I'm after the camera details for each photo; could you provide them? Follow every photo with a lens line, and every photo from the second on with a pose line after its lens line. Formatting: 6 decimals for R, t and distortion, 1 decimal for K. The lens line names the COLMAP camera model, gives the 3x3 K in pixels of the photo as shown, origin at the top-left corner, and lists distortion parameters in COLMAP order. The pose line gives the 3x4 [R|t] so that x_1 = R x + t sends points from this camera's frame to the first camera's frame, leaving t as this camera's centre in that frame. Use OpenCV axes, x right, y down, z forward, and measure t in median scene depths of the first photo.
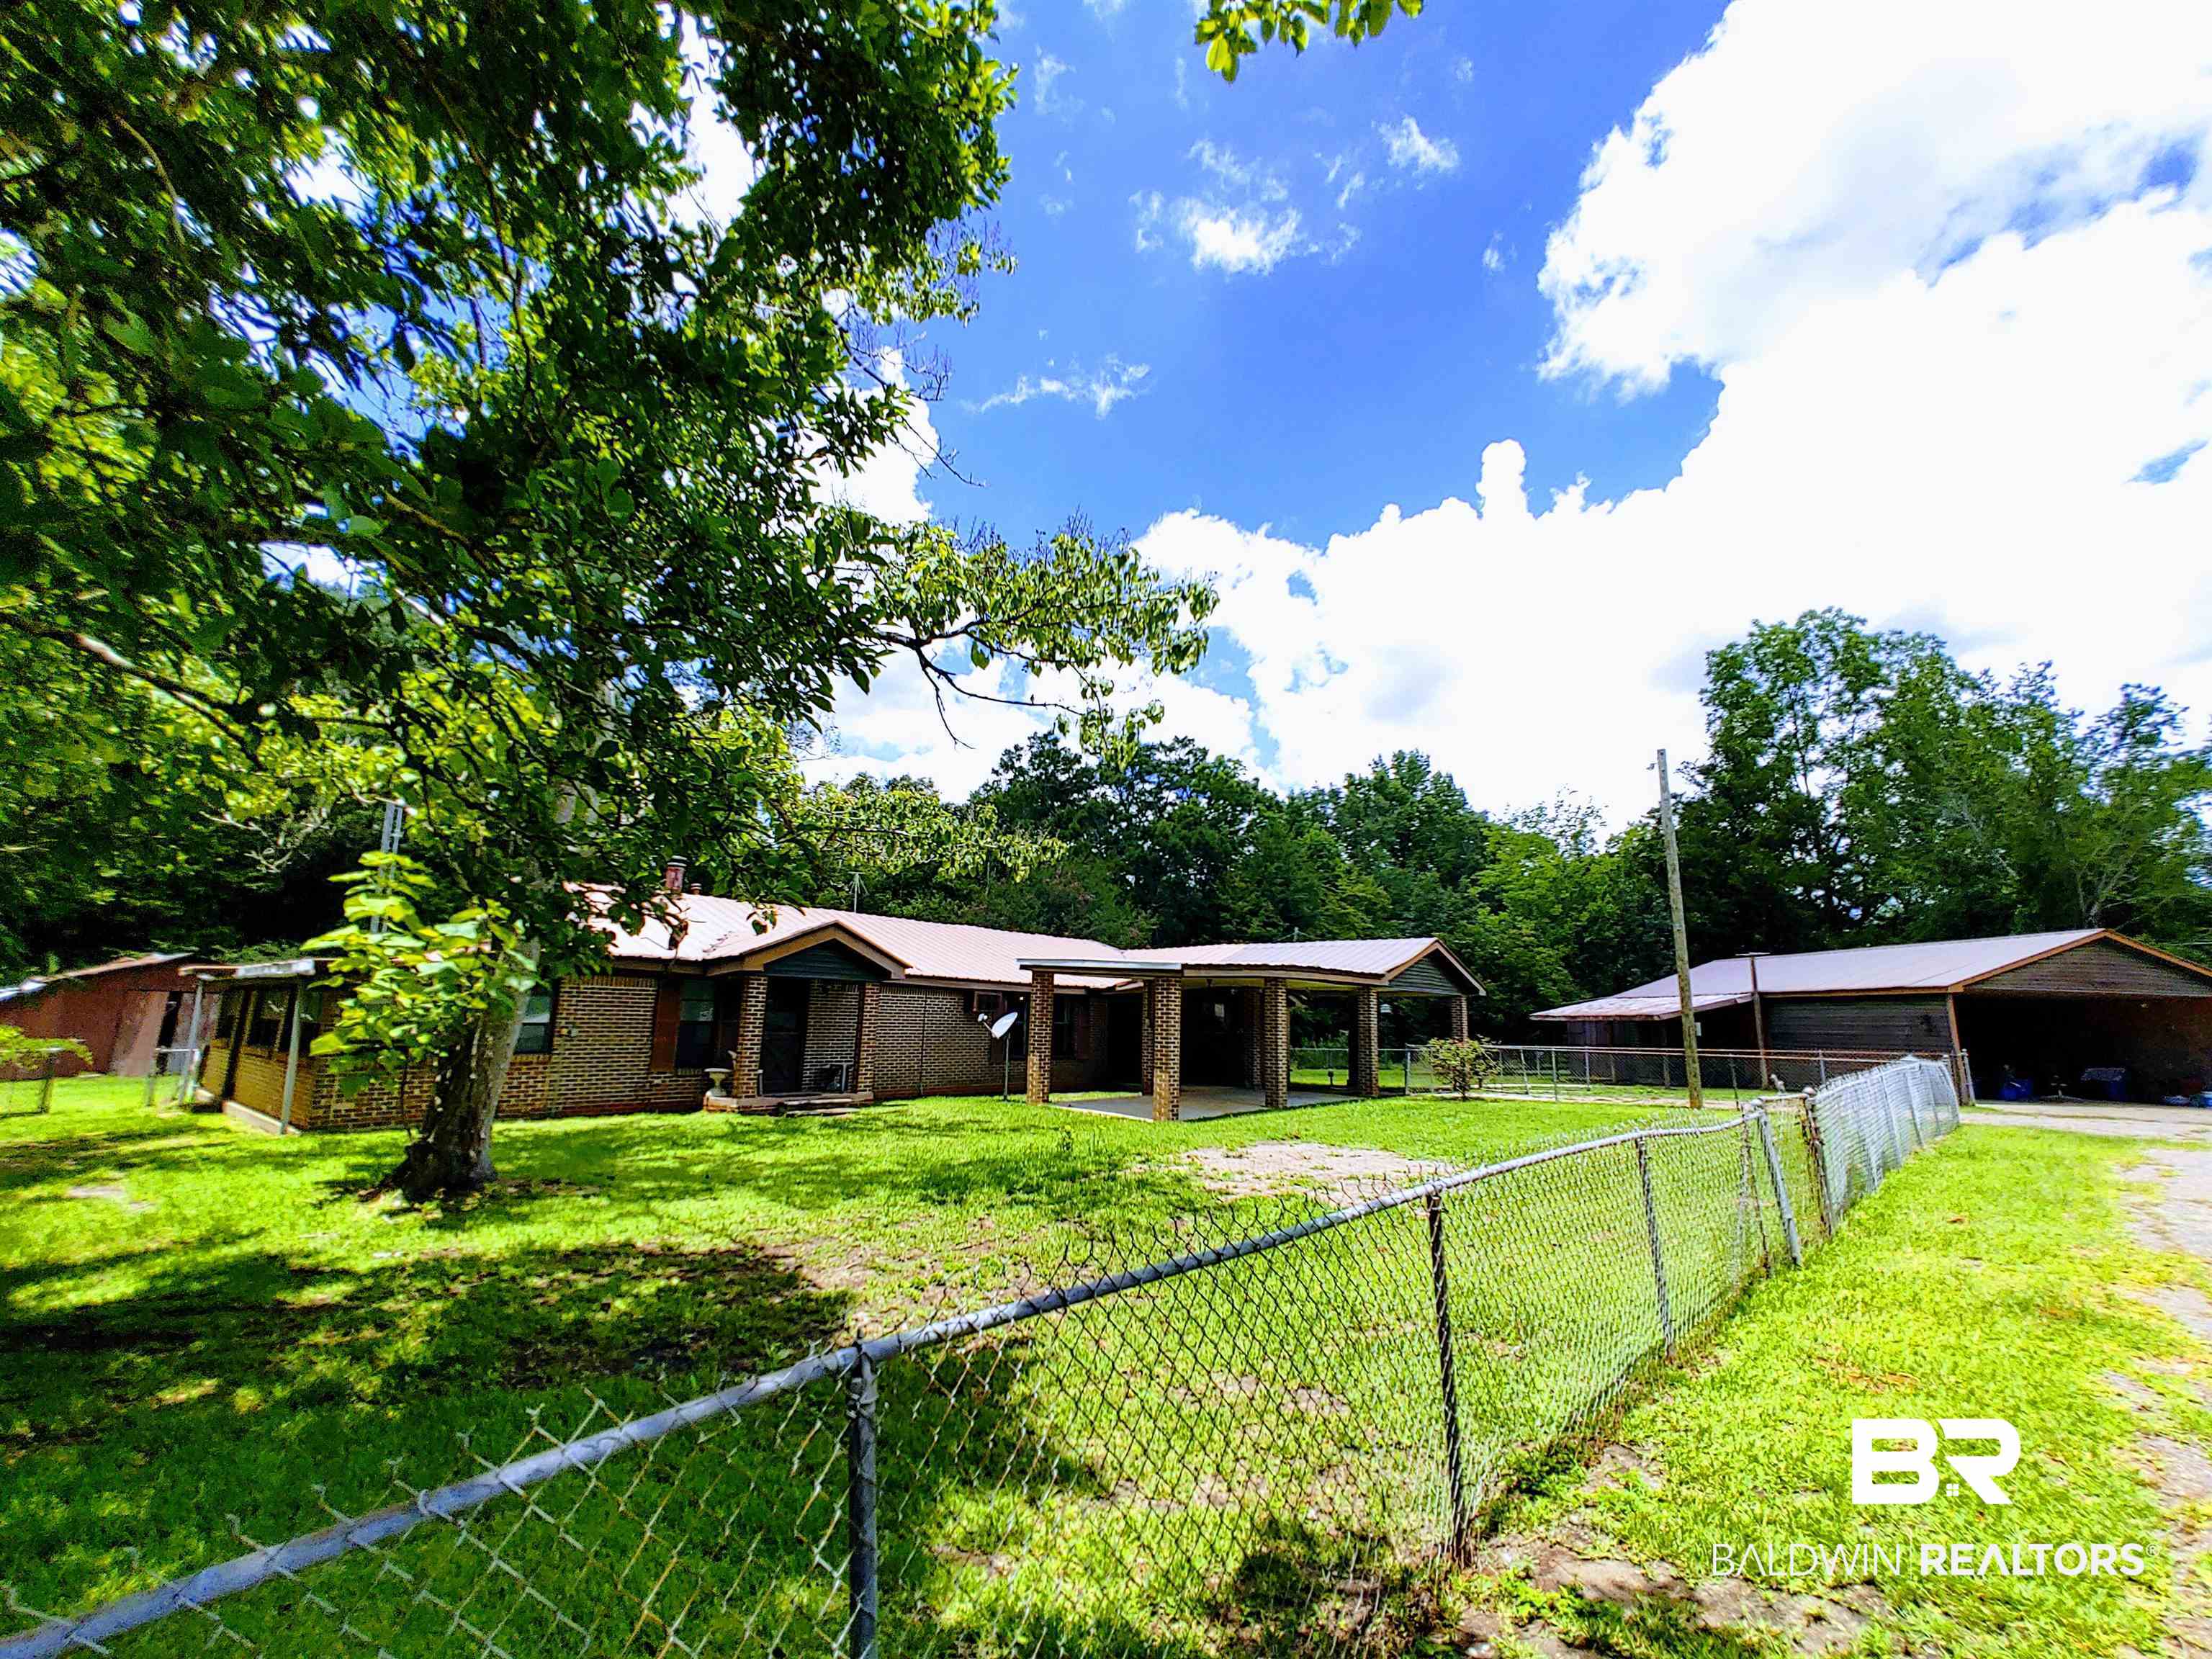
lens RADIAL K [[954.9, 0, 1125.2], [0, 954.9, 823.4], [0, 0, 1]] dist [0.001490, 0.000160]
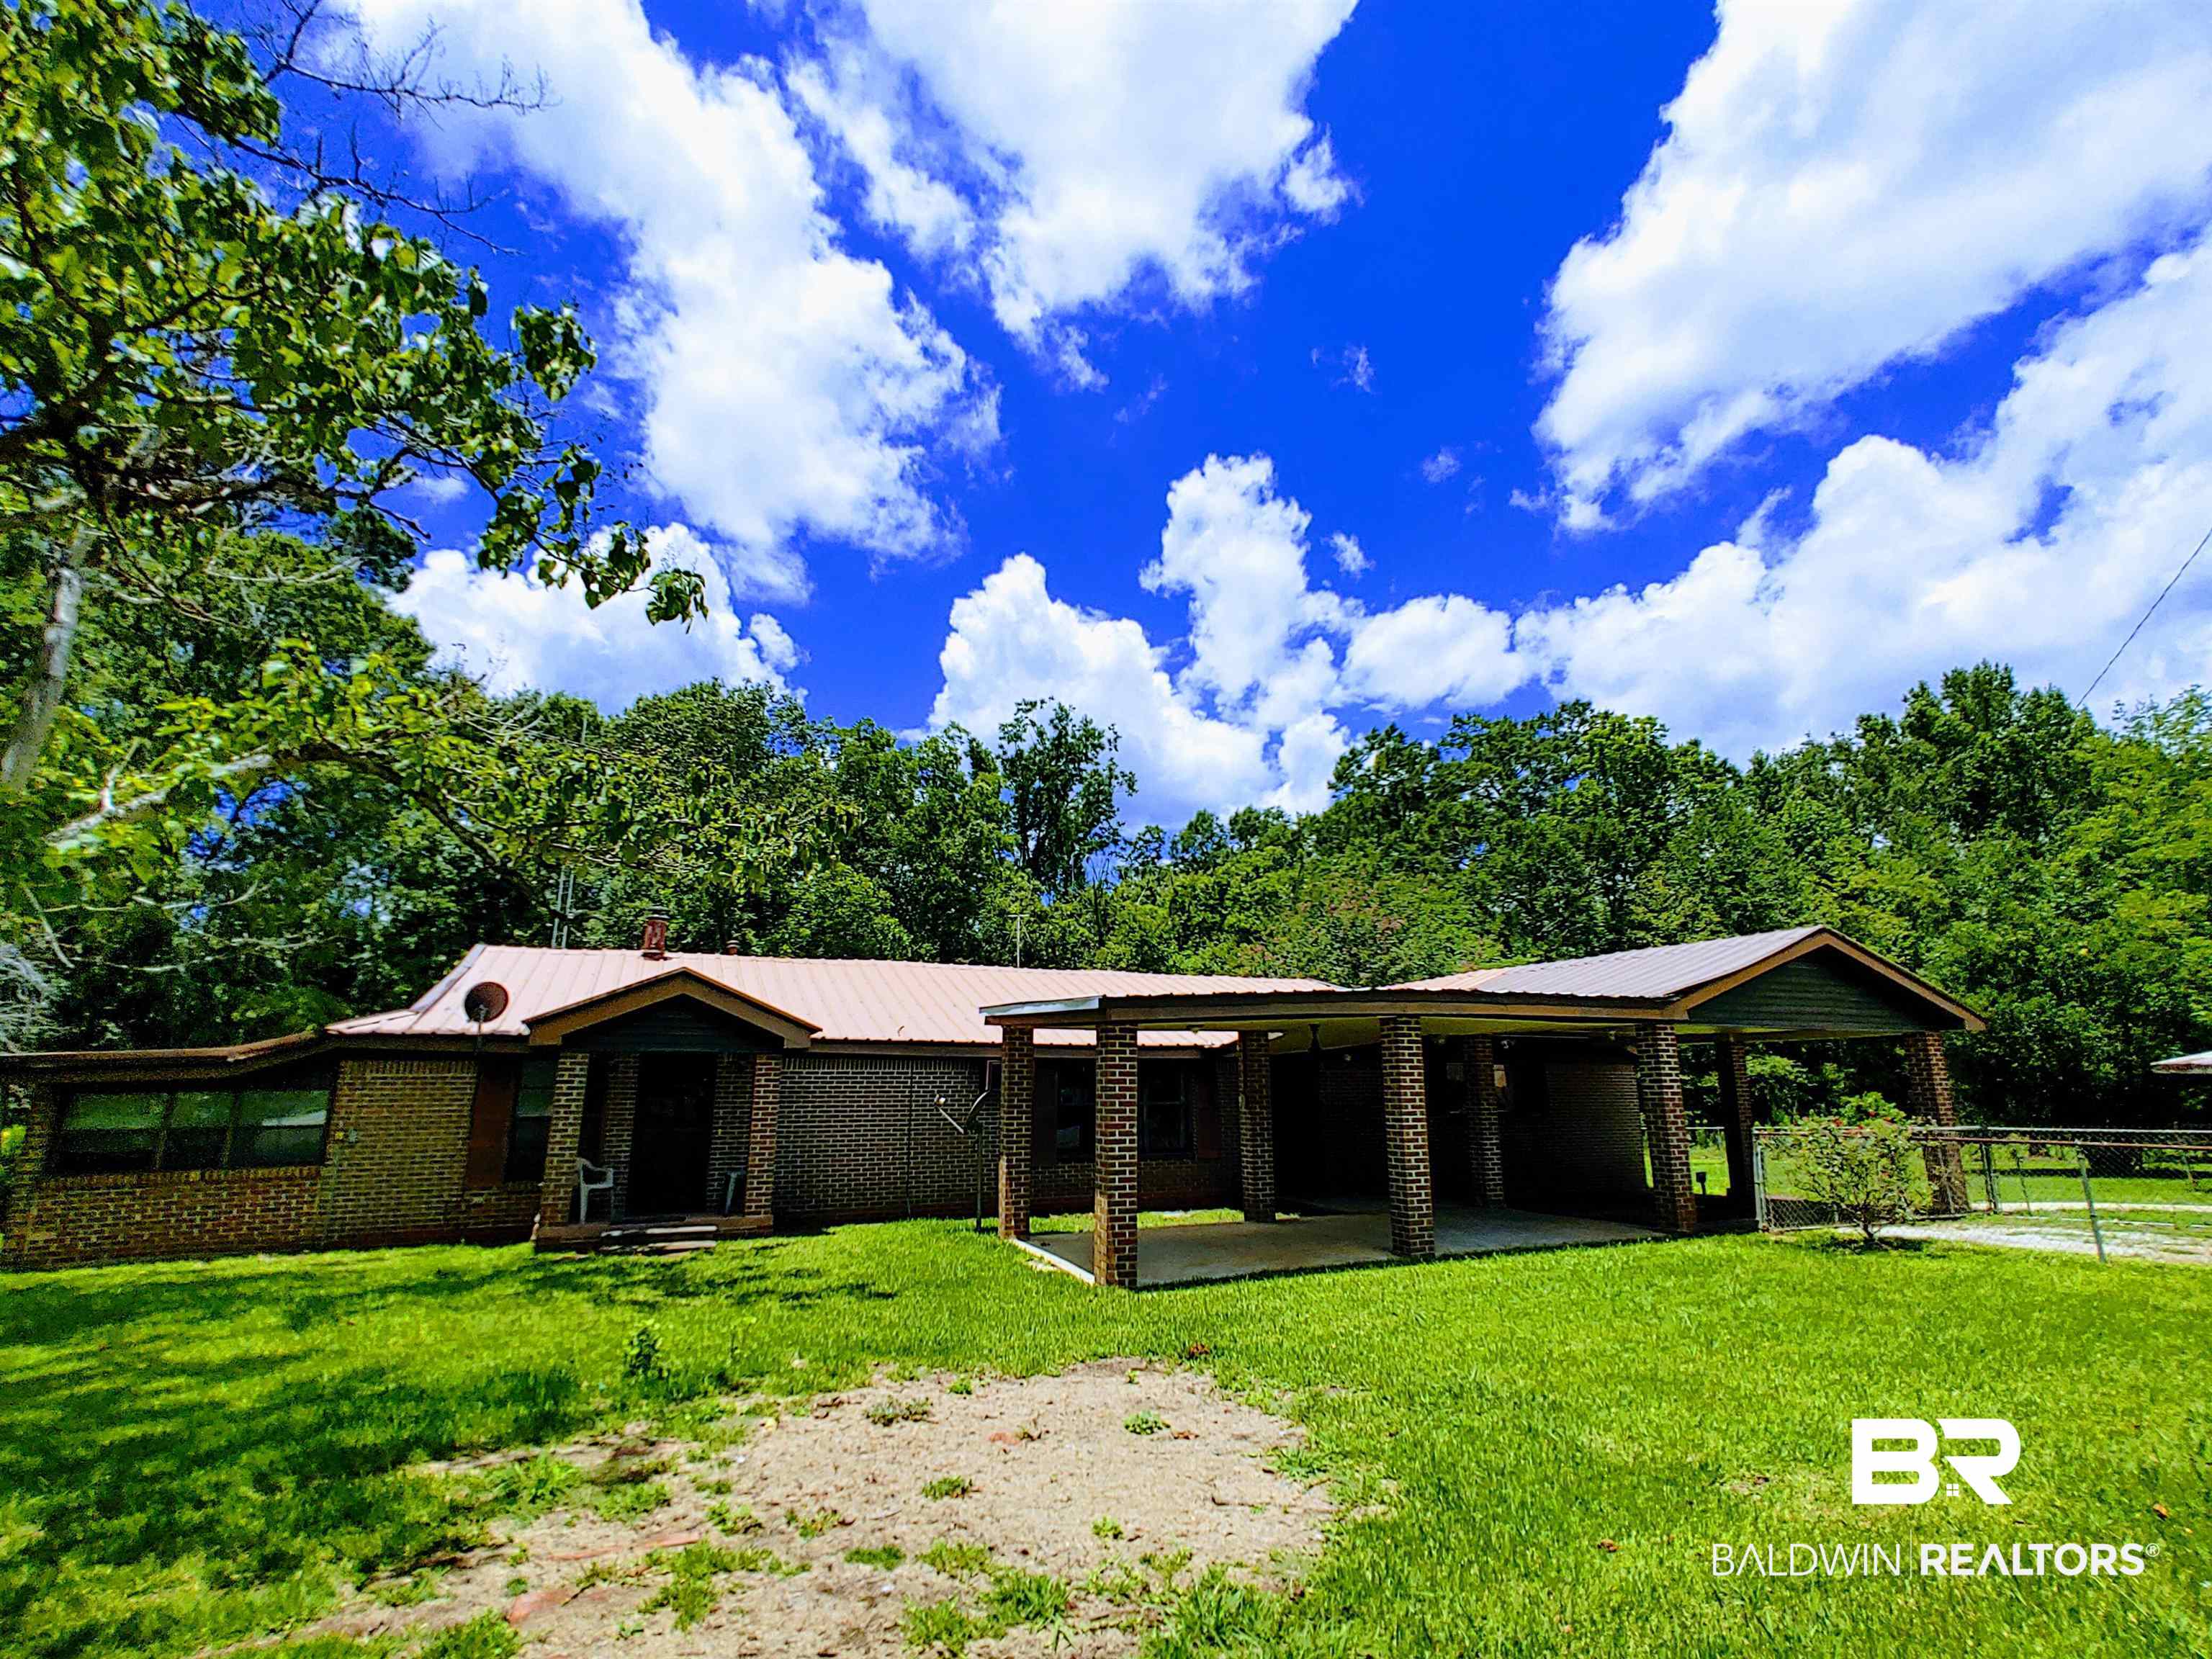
lens RADIAL K [[1069.7, 0, 1117.8], [0, 1069.7, 832.7], [0, 0, 1]] dist [0.004578, 0.001306]
pose [[0.900568, -0.126855, -0.415794, 0.288160], [0.112159, 0.991896, -0.059693, 0.076647], [0.419996, 0.007122, 0.907498, 0.373790]]
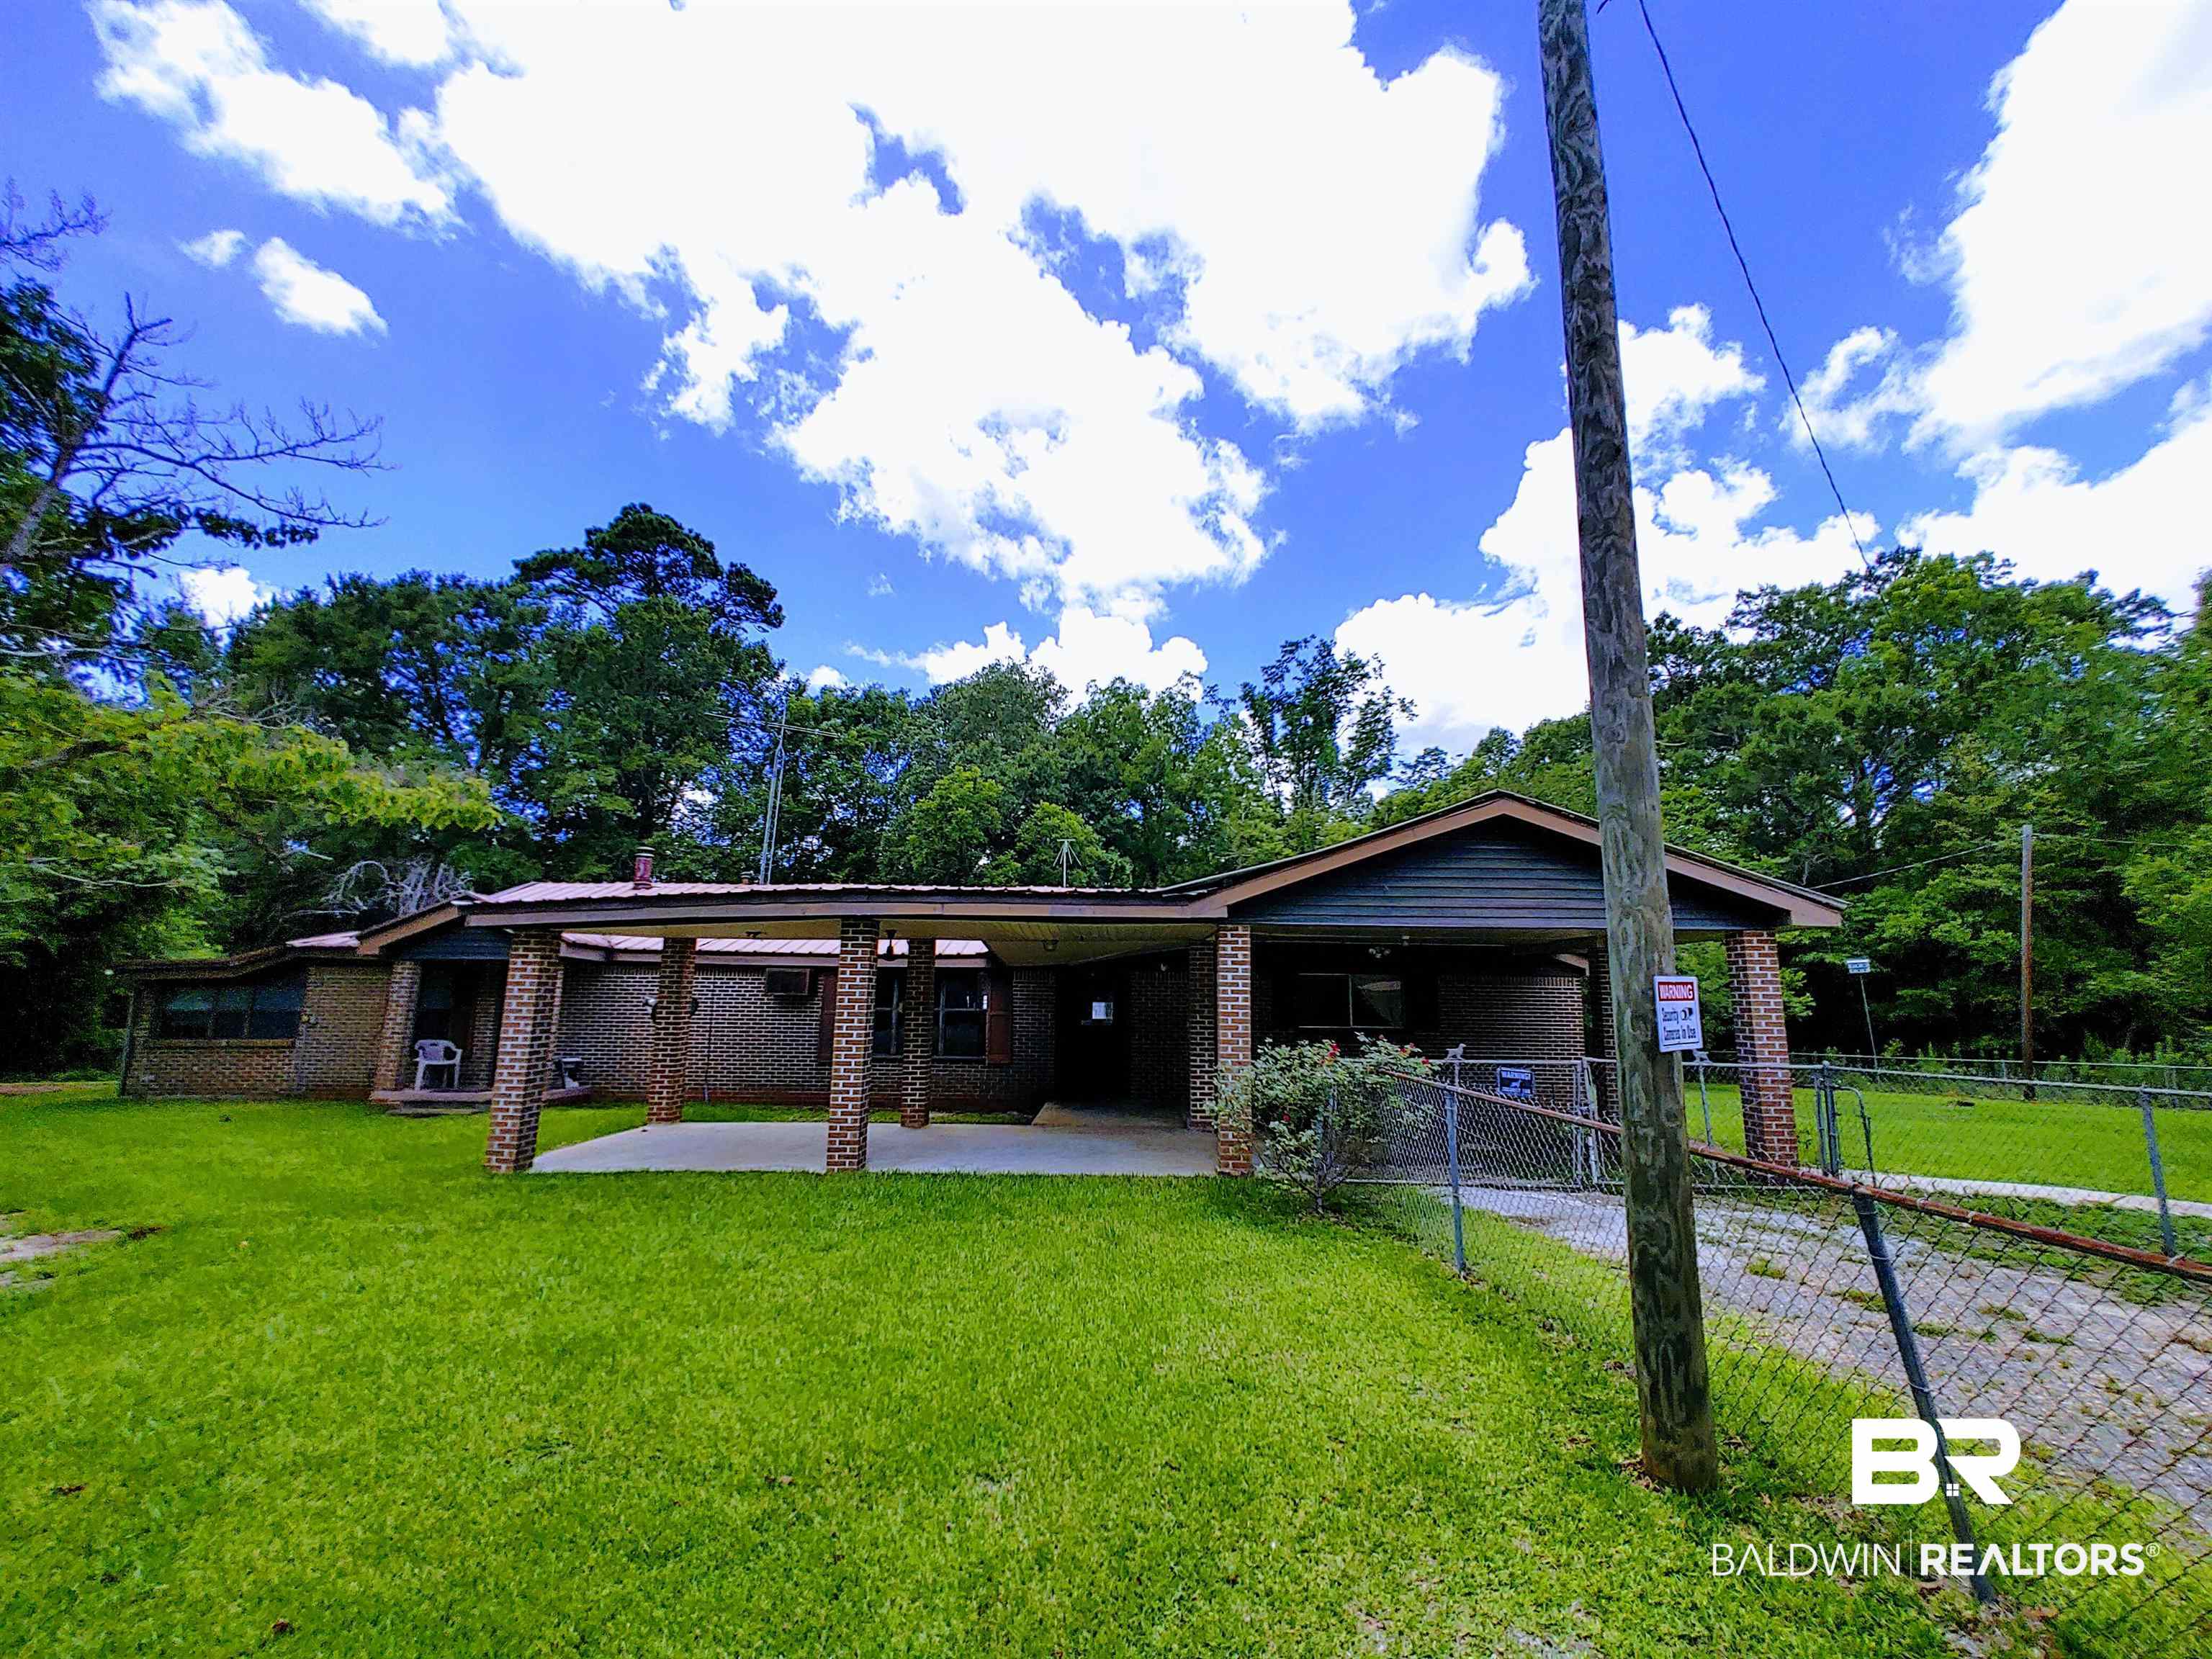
lens RADIAL K [[942.8, 0, 1114.0], [0, 942.8, 828.1], [0, 0, 1]] dist [0.006583, 0.000368]
pose [[0.640513, -0.151240, -0.752907, 0.656055], [0.158233, 0.985369, -0.063323, 0.170819], [0.751469, -0.078576, 0.655073, 0.784496]]
